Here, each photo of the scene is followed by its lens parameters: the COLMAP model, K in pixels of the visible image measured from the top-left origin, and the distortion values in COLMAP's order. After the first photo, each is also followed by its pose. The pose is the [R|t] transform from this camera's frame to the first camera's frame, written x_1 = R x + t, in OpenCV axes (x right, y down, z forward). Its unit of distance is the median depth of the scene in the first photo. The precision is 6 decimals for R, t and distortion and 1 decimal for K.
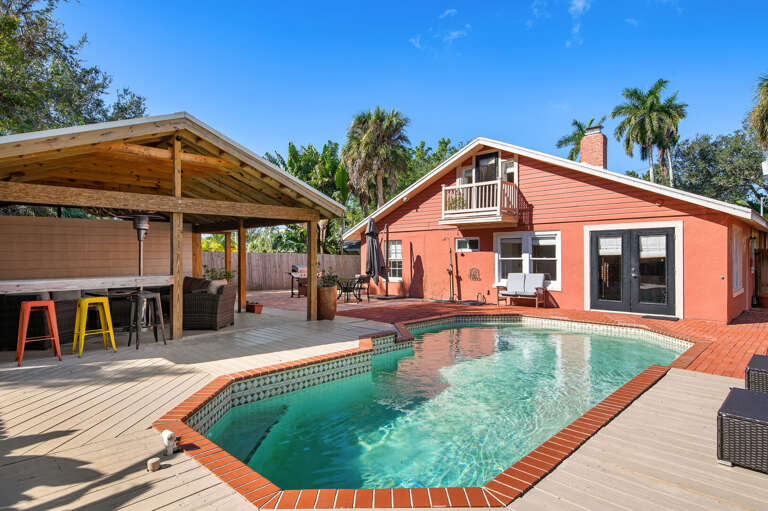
lens RADIAL K [[435.8, 0, 384.0], [0, 435.8, 255.5], [0, 0, 1]] dist [-0.000624, -0.000568]
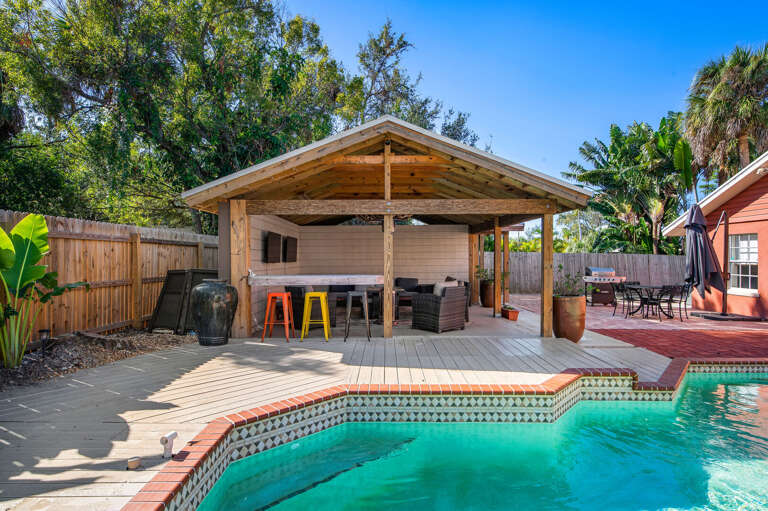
lens RADIAL K [[422.8, 0, 384.0], [0, 422.8, 255.5], [0, 0, 1]] dist [0.009972, -0.000629]
pose [[0.694794, 0.001330, -0.719207, 0.137233], [-0.001332, 0.999999, 0.000563, -0.001268], [0.719207, 0.000566, 0.694795, 0.169787]]
